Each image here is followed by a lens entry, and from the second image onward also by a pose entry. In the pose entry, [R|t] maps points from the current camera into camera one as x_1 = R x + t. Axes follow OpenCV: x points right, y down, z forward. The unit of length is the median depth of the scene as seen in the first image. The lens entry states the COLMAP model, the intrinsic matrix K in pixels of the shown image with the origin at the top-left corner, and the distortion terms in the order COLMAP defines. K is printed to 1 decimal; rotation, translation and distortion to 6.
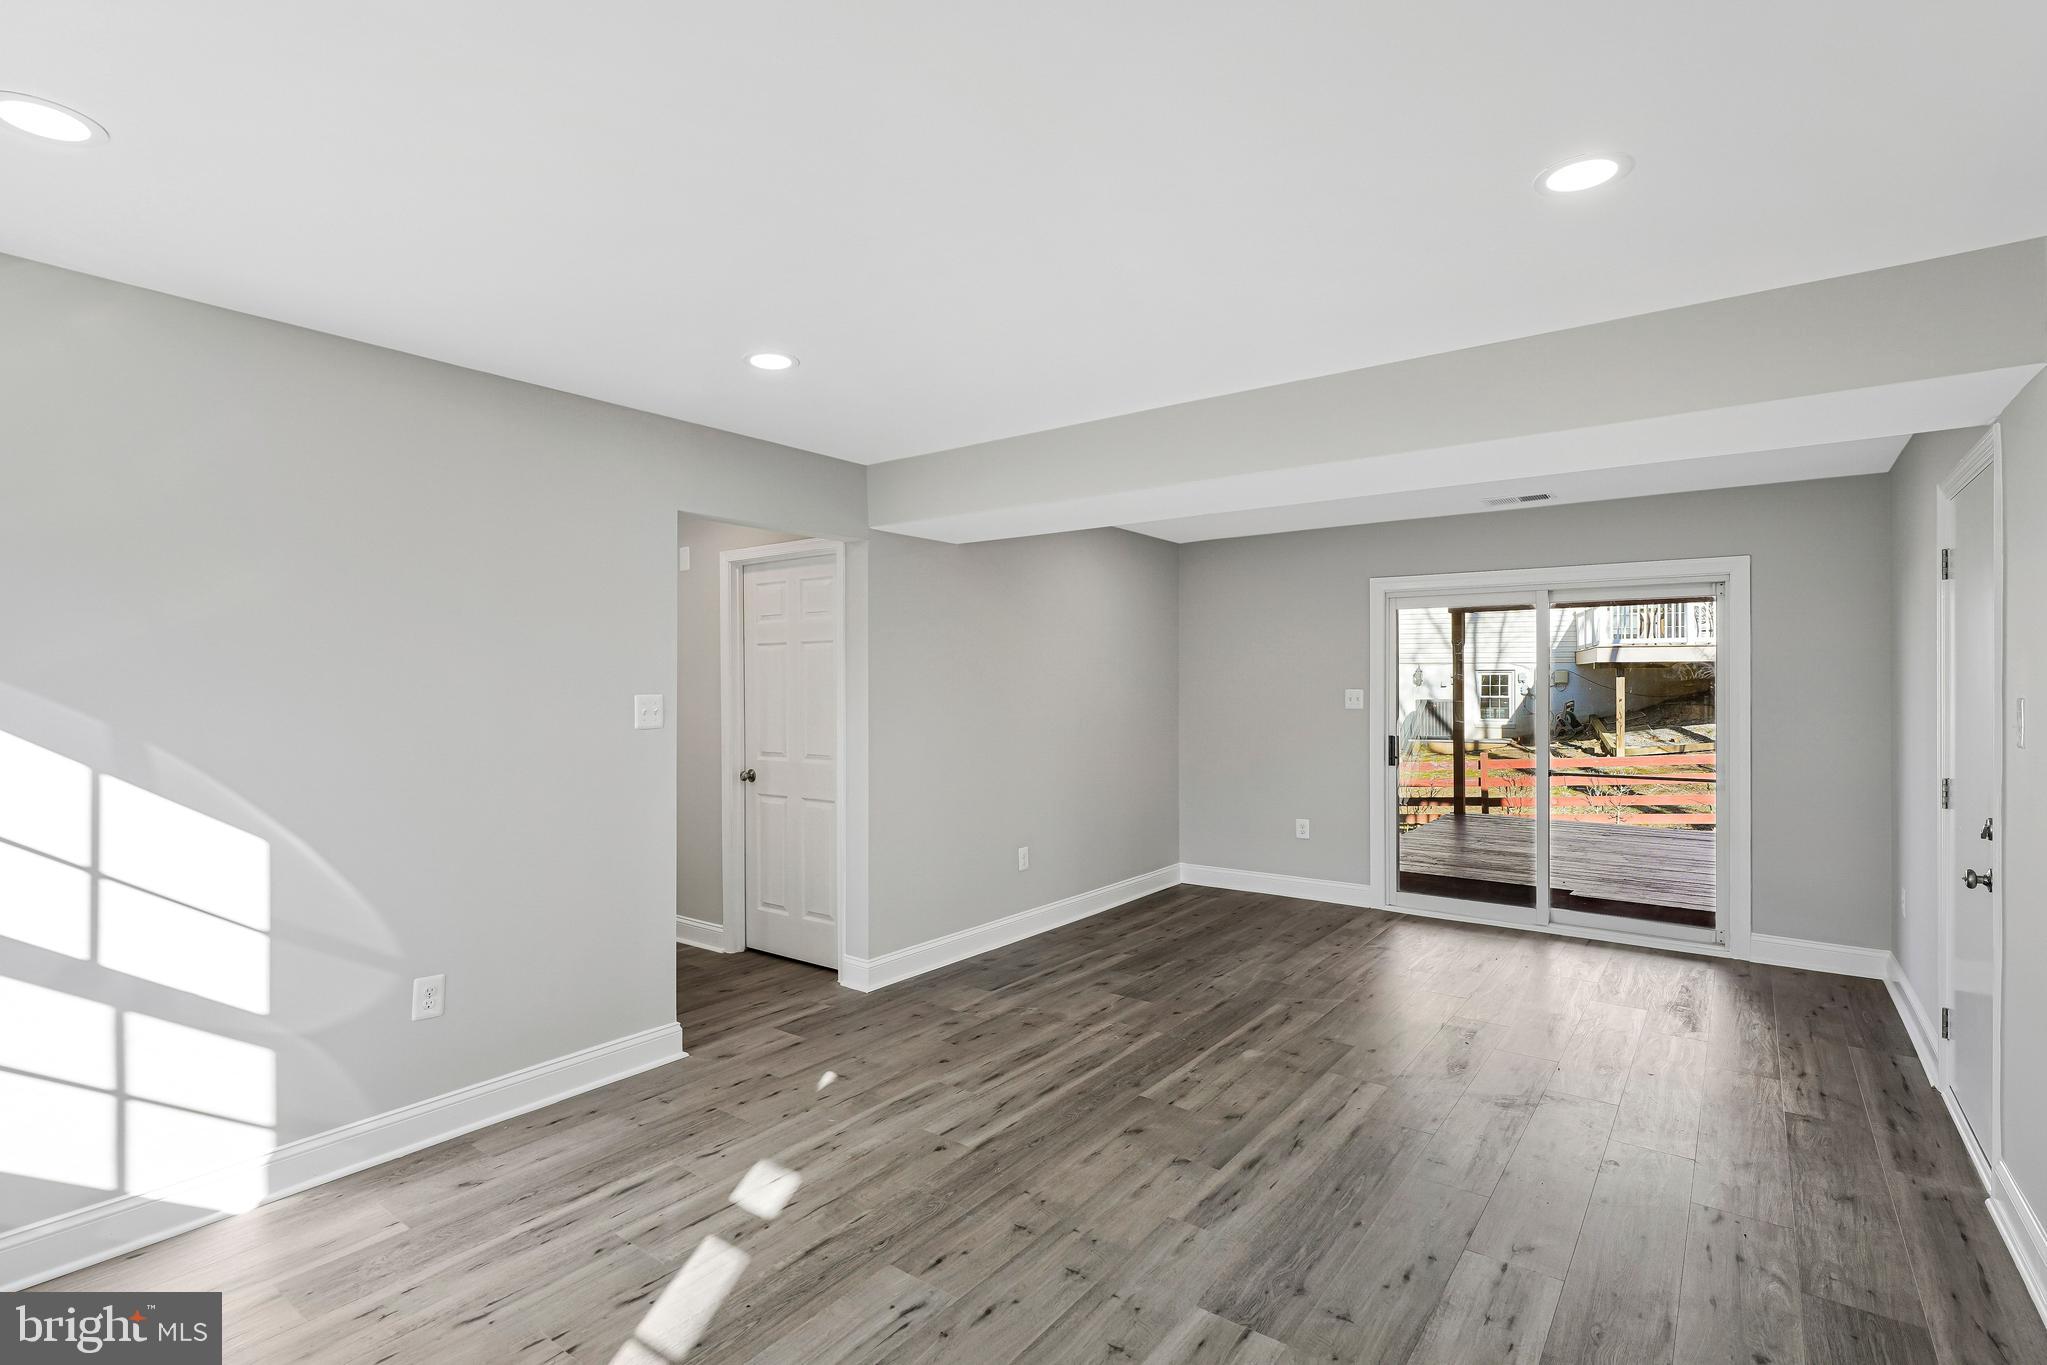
lens RADIAL K [[974.0, 0, 1020.8], [0, 974.0, 686.1], [0, 0, 1]] dist [-0.002612, 0.000265]
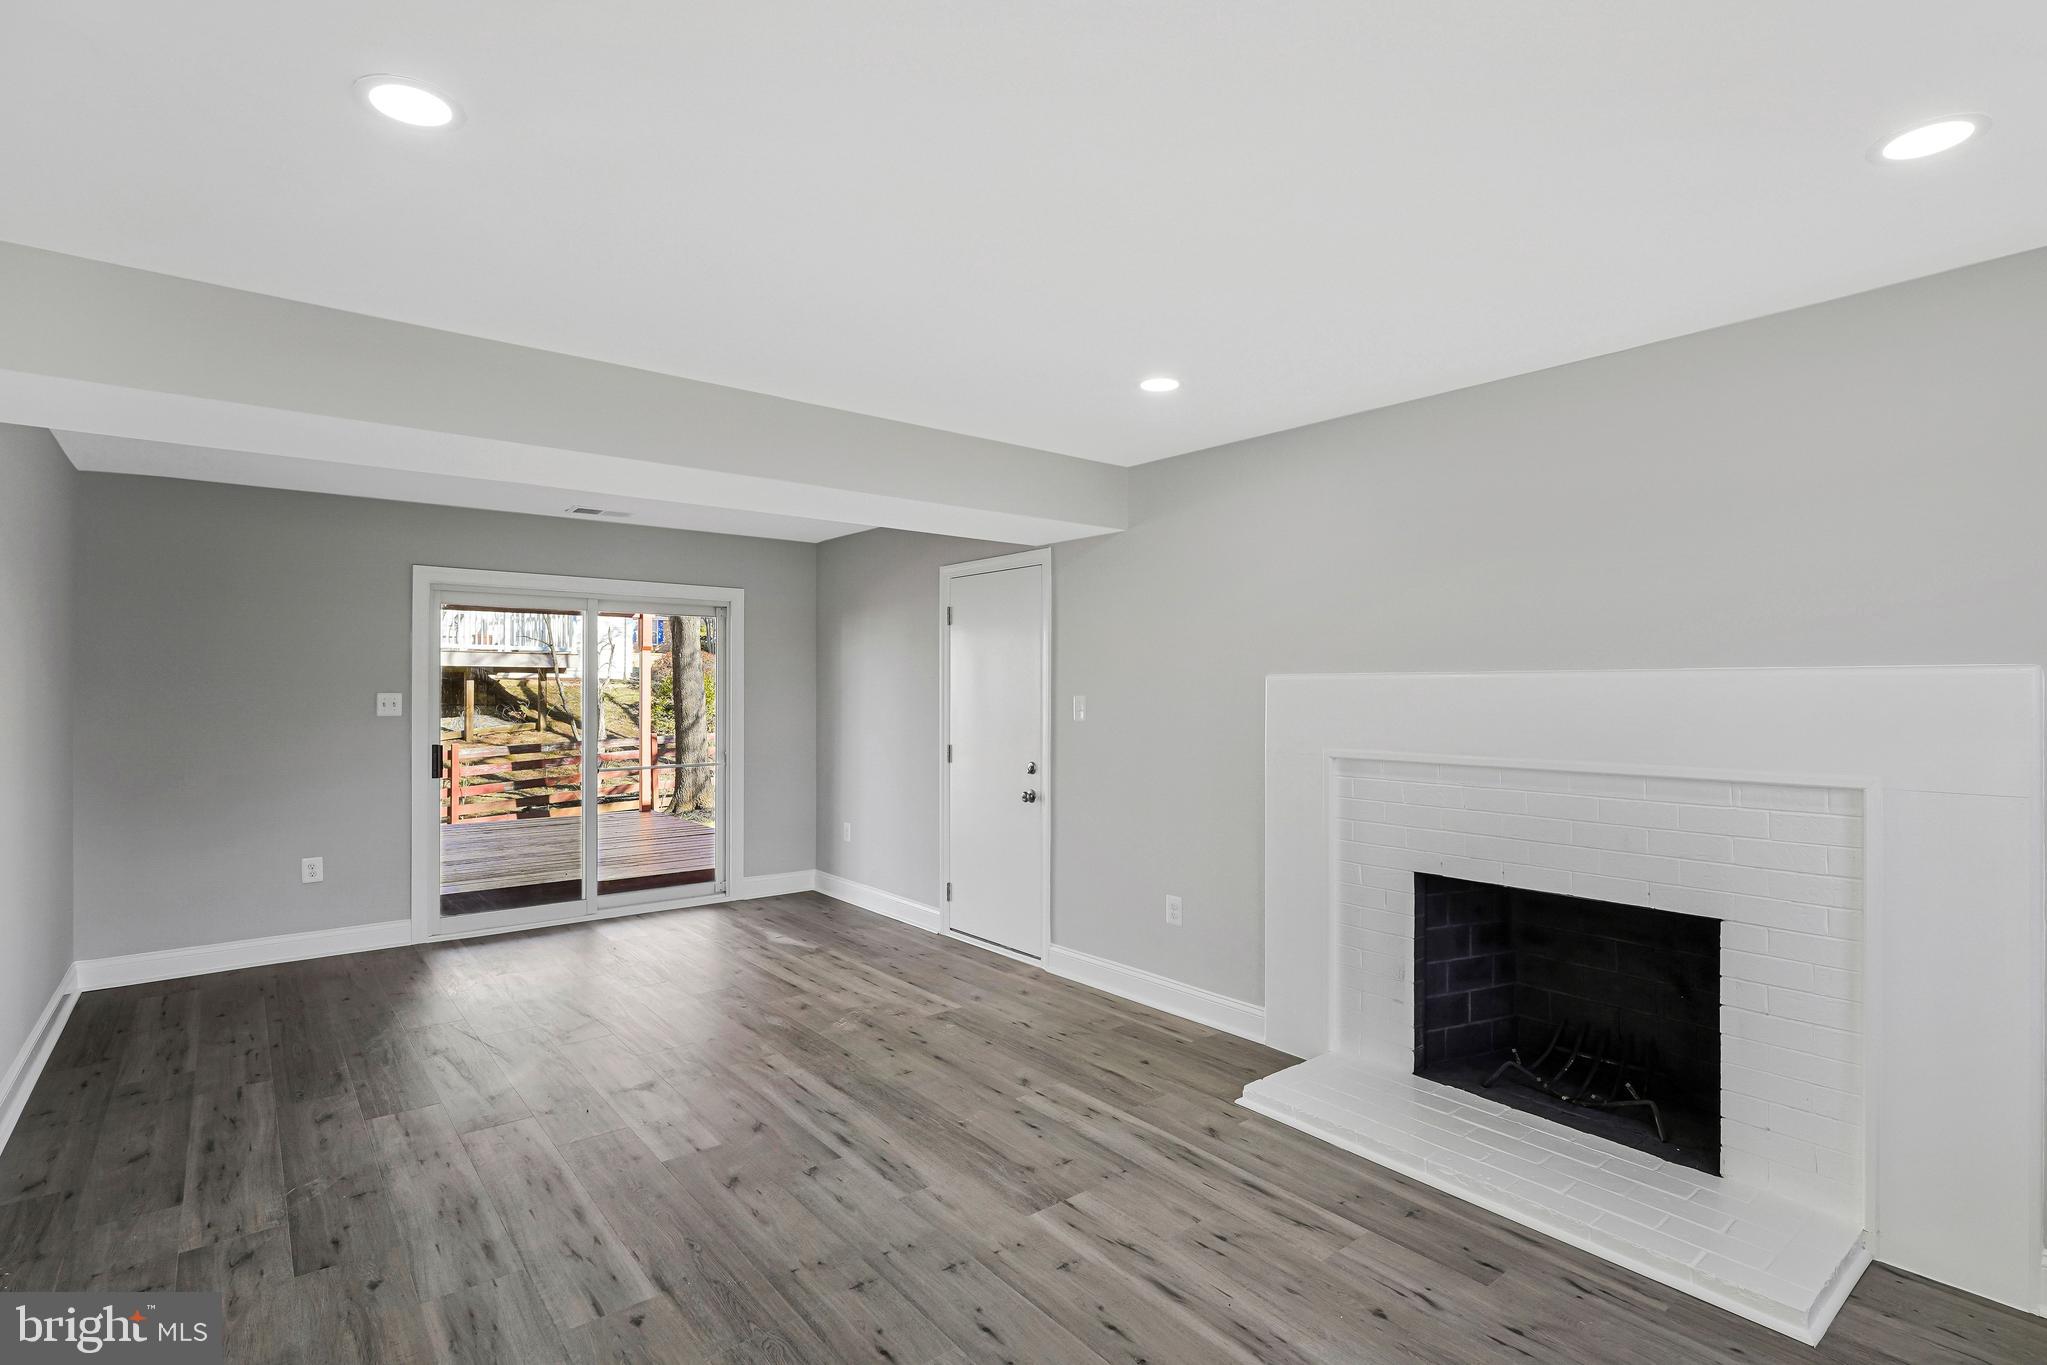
lens RADIAL K [[974.0, 0, 1023.5], [0, 974.0, 686.6], [0, 0, 1]] dist [-0.002612, 0.000265]
pose [[0.241687, 0.002068, 0.970352, -0.457572], [0.000139, 0.999998, -0.002166, -0.000351], [-0.970354, 0.000659, 0.241686, 0.341573]]
